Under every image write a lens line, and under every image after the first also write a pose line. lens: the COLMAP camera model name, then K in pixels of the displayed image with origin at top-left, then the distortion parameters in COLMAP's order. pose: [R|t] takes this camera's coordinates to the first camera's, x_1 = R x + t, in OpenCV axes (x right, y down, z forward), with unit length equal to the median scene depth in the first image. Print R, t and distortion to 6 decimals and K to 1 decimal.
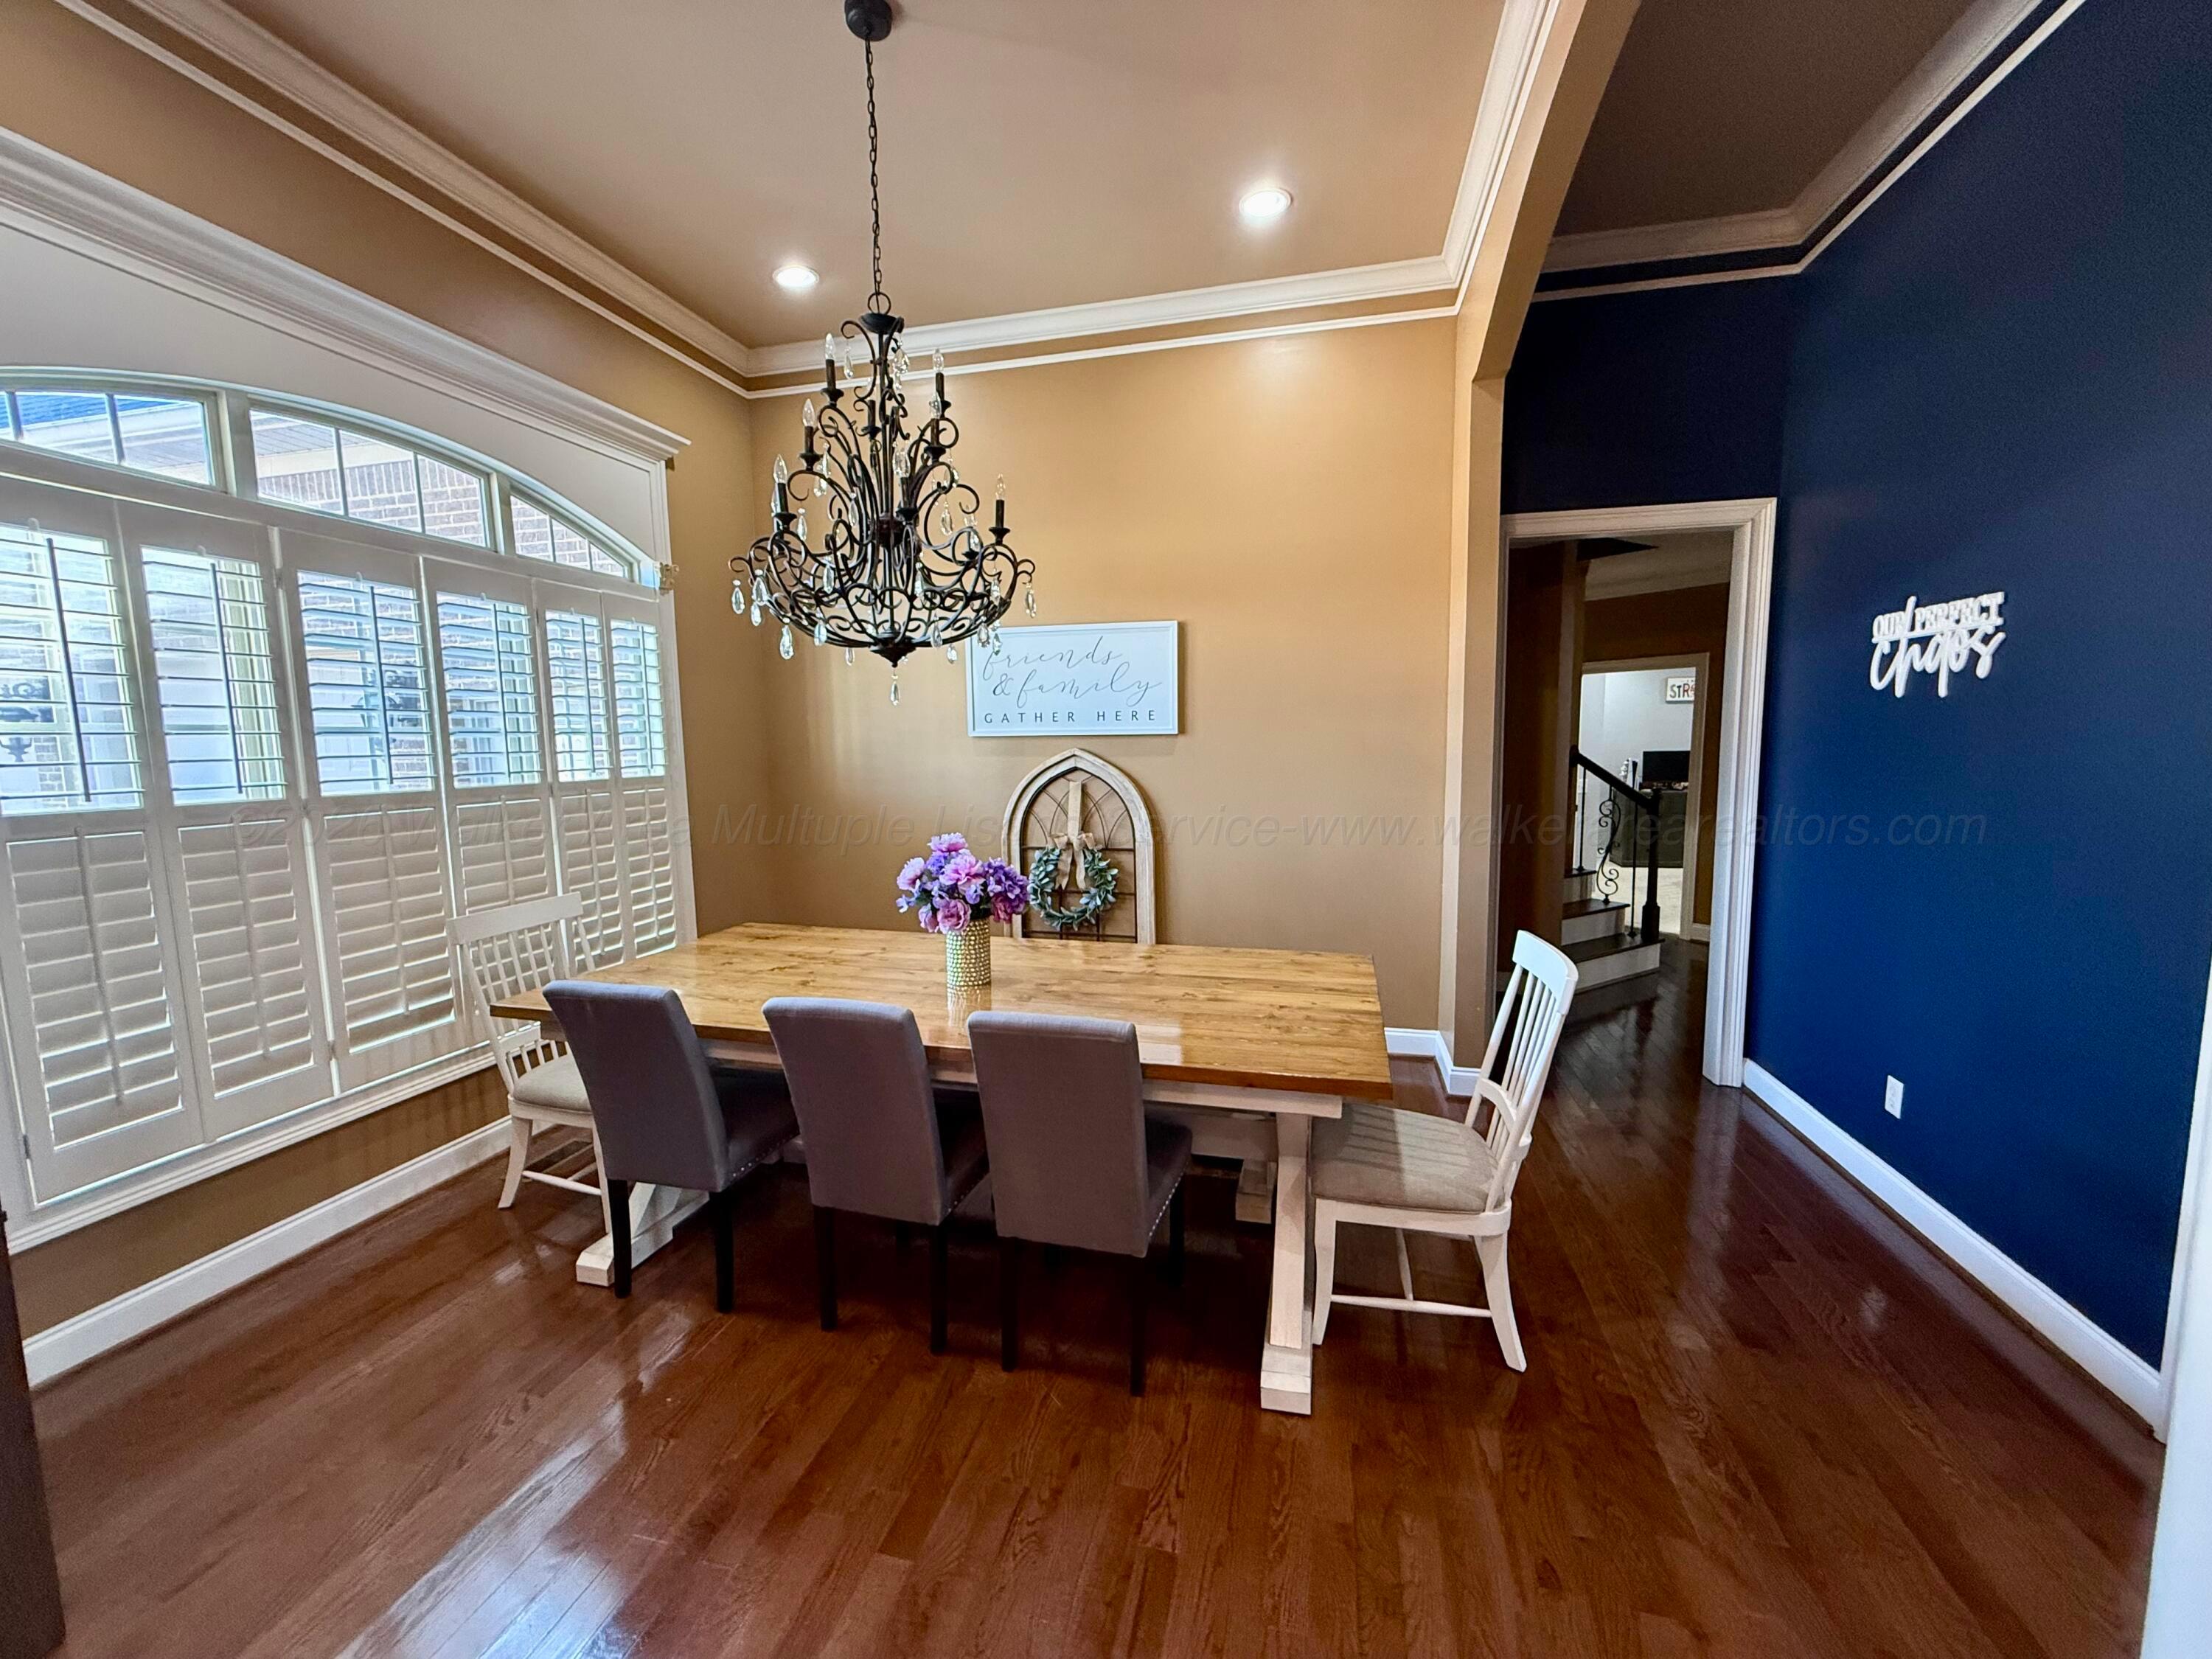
lens RADIAL K [[878.7, 0, 1107.4], [0, 878.7, 831.5], [0, 0, 1]] dist [-0.000068, -0.000673]
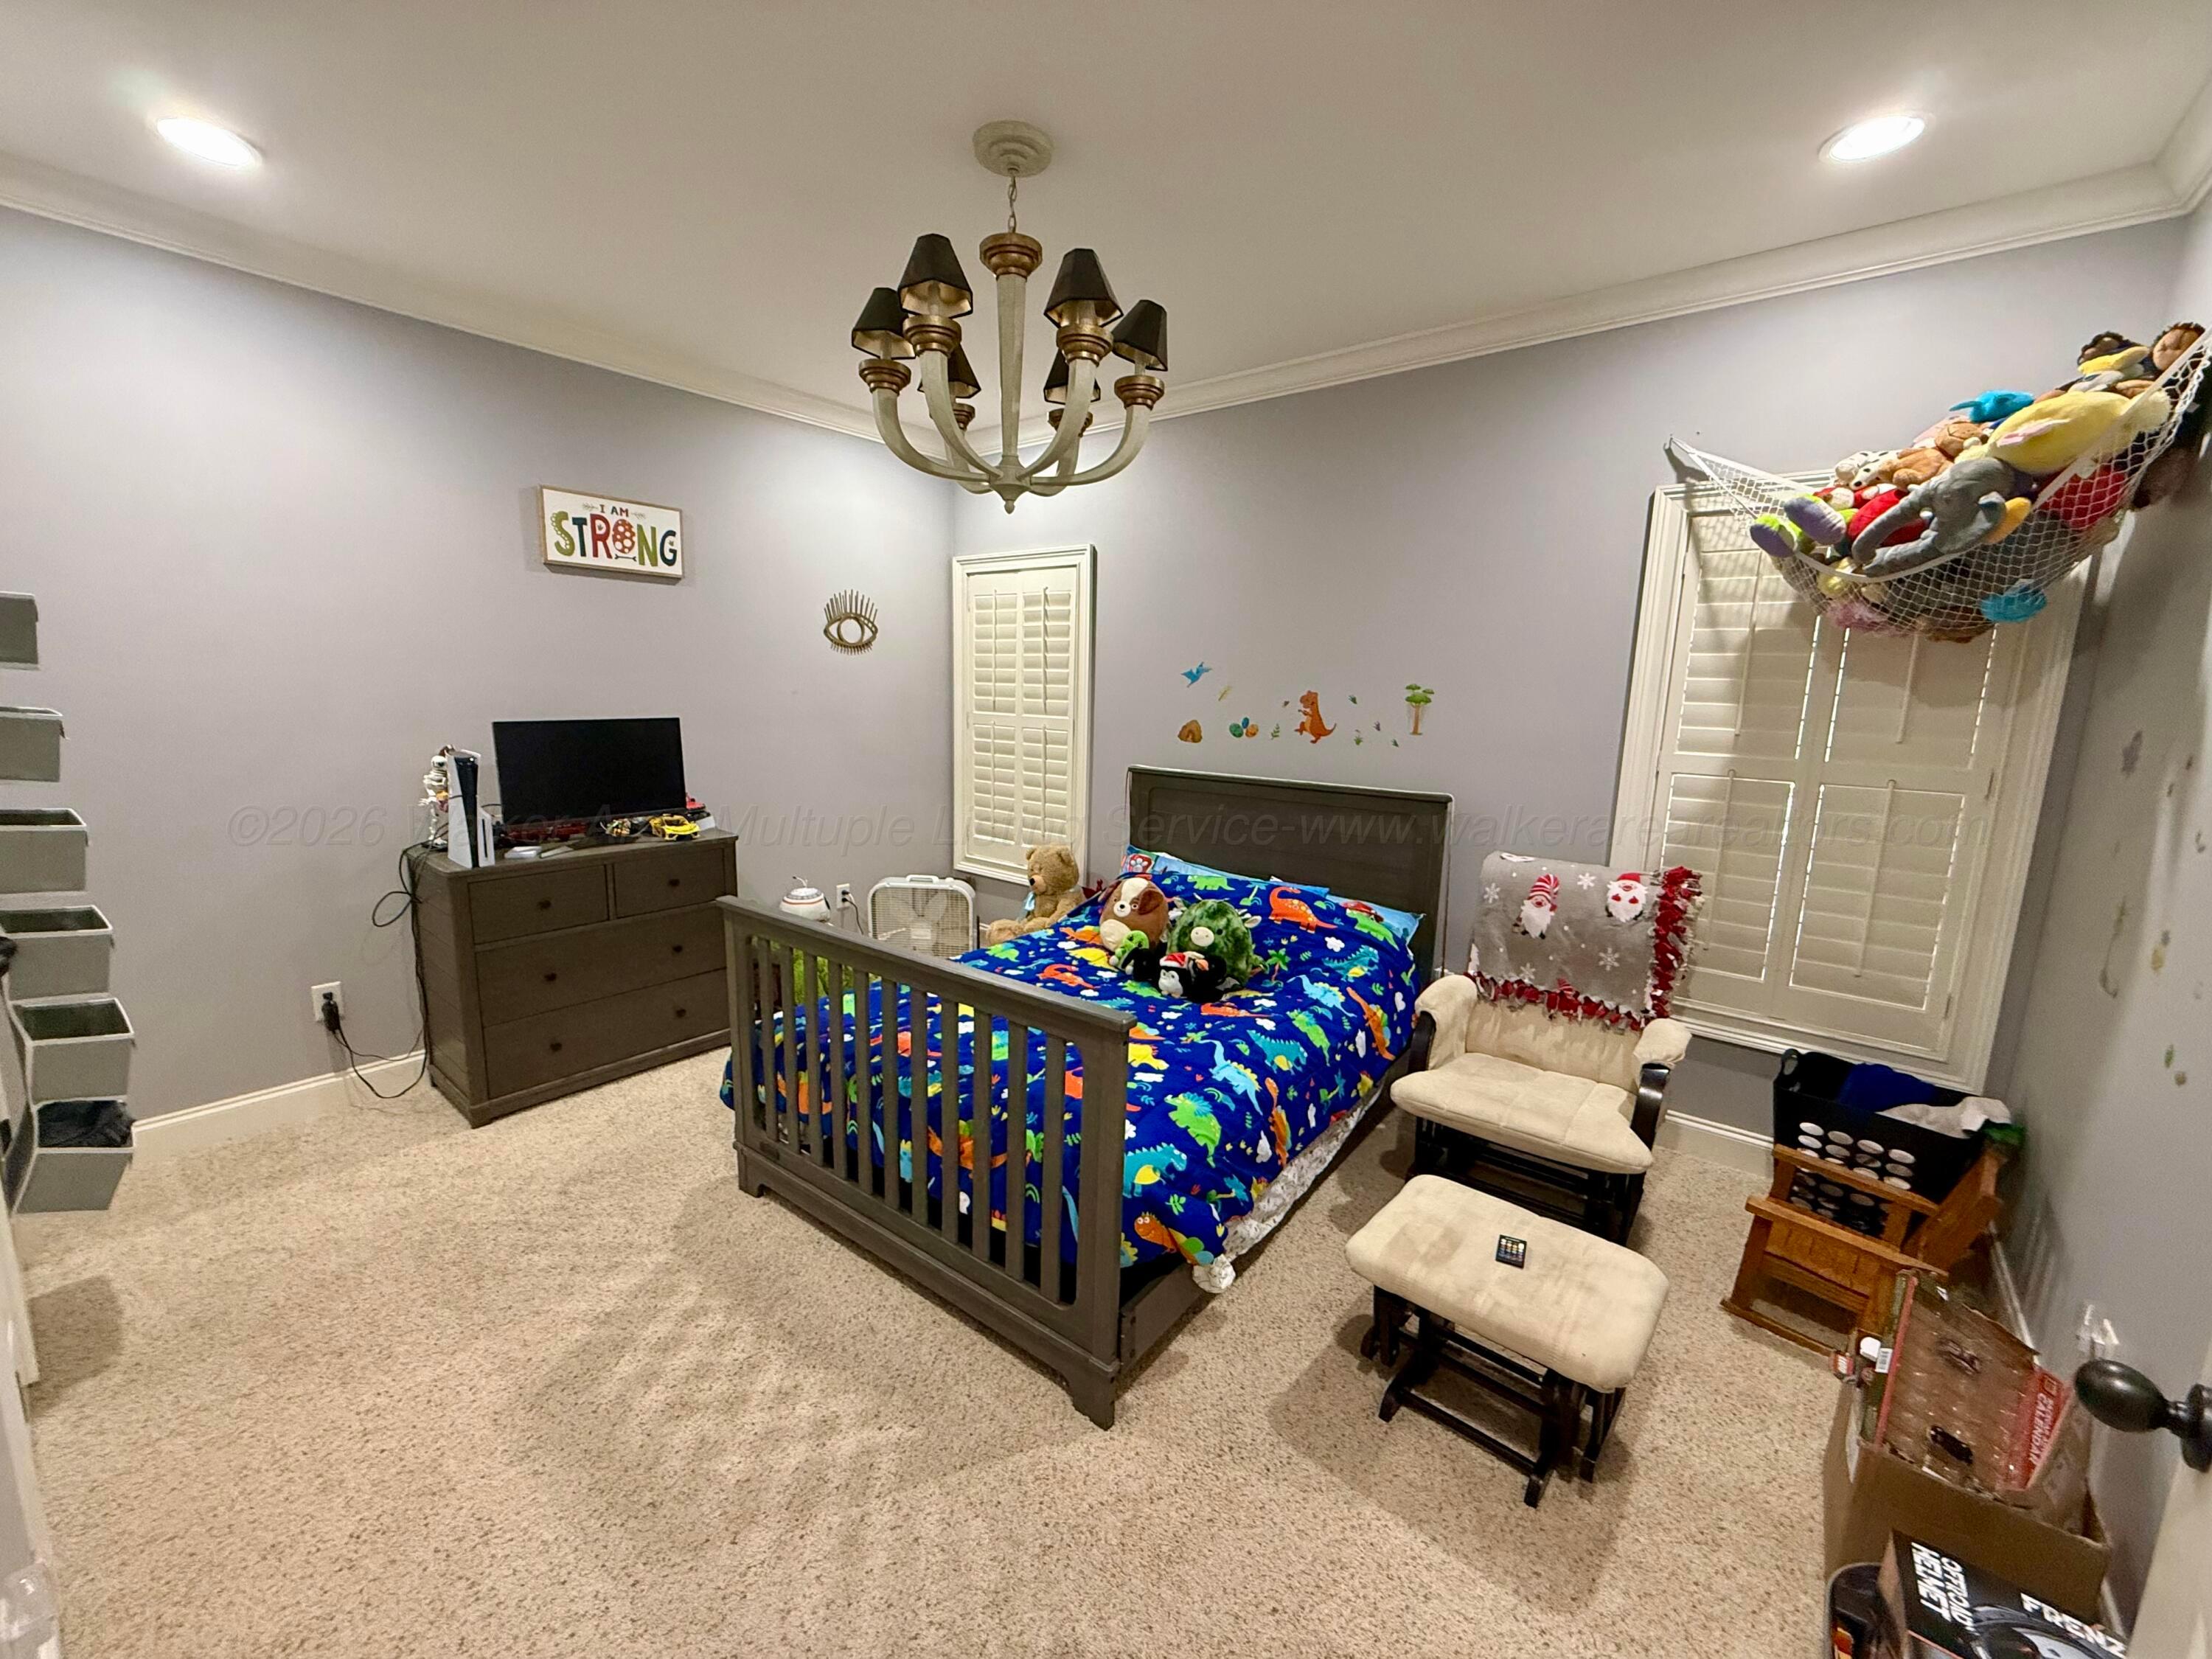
lens RADIAL K [[878.7, 0, 1105.4], [0, 878.7, 828.6], [0, 0, 1]] dist [-0.000068, -0.000673]
pose [[0.414636, -0.125205, 0.901333, 0.429550], [0.066507, 0.992010, 0.107206, -0.073645], [-0.907554, 0.015494, 0.419650, 0.698123]]
